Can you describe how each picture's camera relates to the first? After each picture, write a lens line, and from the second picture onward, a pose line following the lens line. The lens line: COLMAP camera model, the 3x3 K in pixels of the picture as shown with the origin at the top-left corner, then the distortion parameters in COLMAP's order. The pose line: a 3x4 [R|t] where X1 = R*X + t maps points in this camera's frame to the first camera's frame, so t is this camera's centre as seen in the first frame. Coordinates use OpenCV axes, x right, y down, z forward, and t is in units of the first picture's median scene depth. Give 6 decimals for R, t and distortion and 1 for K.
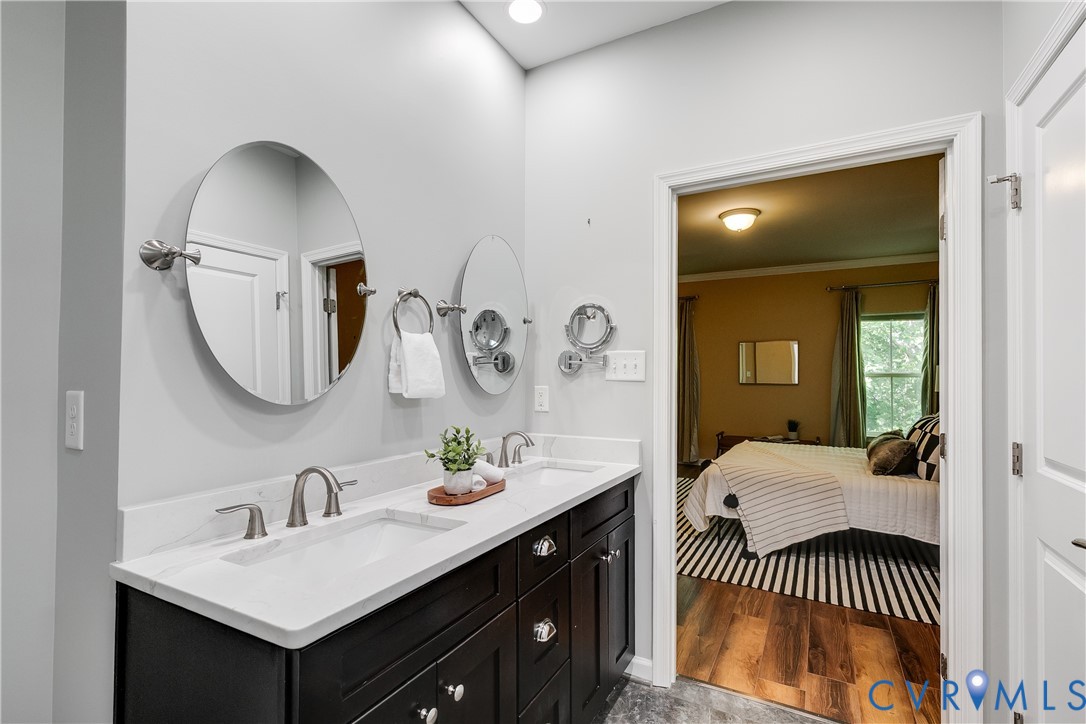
lens RADIAL K [[498.4, 0, 549.6], [0, 498.4, 366.7], [0, 0, 1]] dist [0.010842, -0.001563]
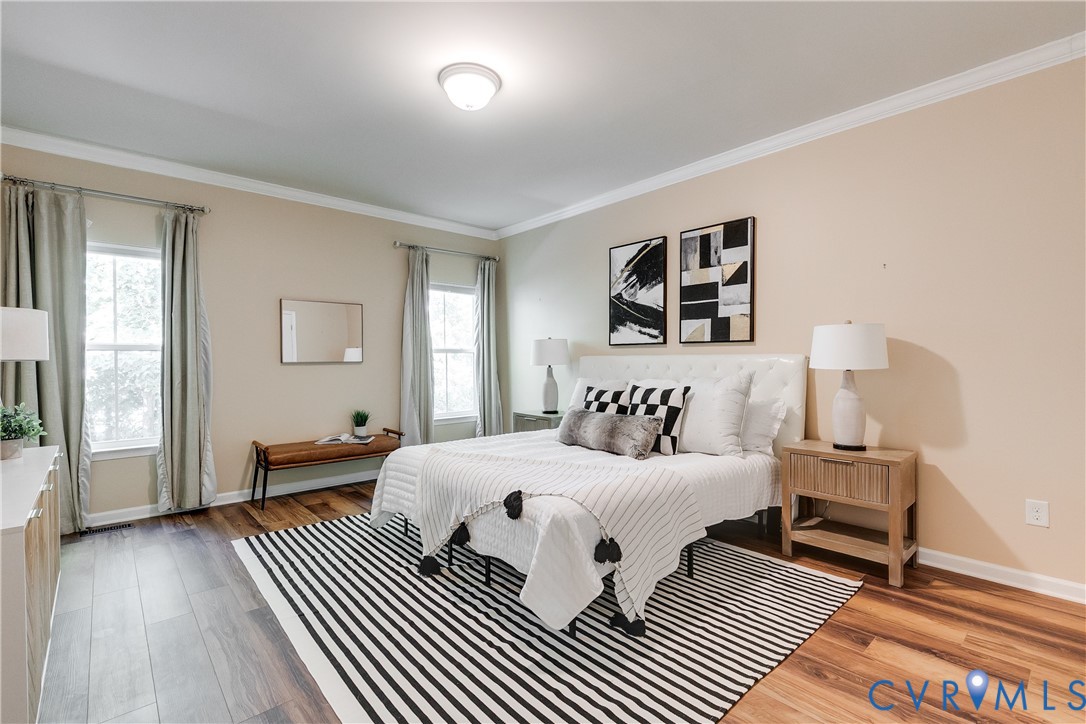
lens RADIAL K [[498.4, 0, 540.0], [0, 498.4, 364.6], [0, 0, 1]] dist [0.010842, -0.001563]
pose [[0.345950, -0.016502, 0.938108, -0.134271], [-0.008018, 0.999757, 0.020543, 0.022688], [-0.938219, -0.014628, 0.345733, 0.540277]]
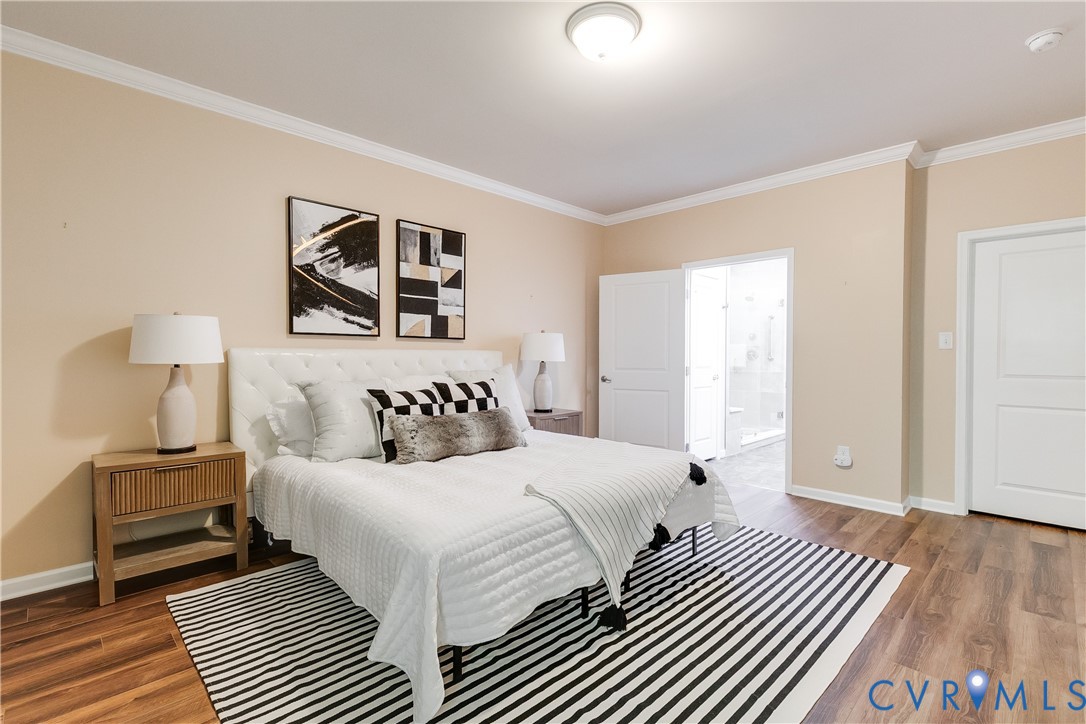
lens RADIAL K [[498.4, 0, 537.9], [0, 498.4, 363.2], [0, 0, 1]] dist [0.010842, -0.001563]
pose [[-0.955329, -0.015058, 0.295160, 0.223135], [-0.014333, 0.999887, 0.004621, 0.034731], [-0.295196, 0.000184, -0.955437, 1.180753]]
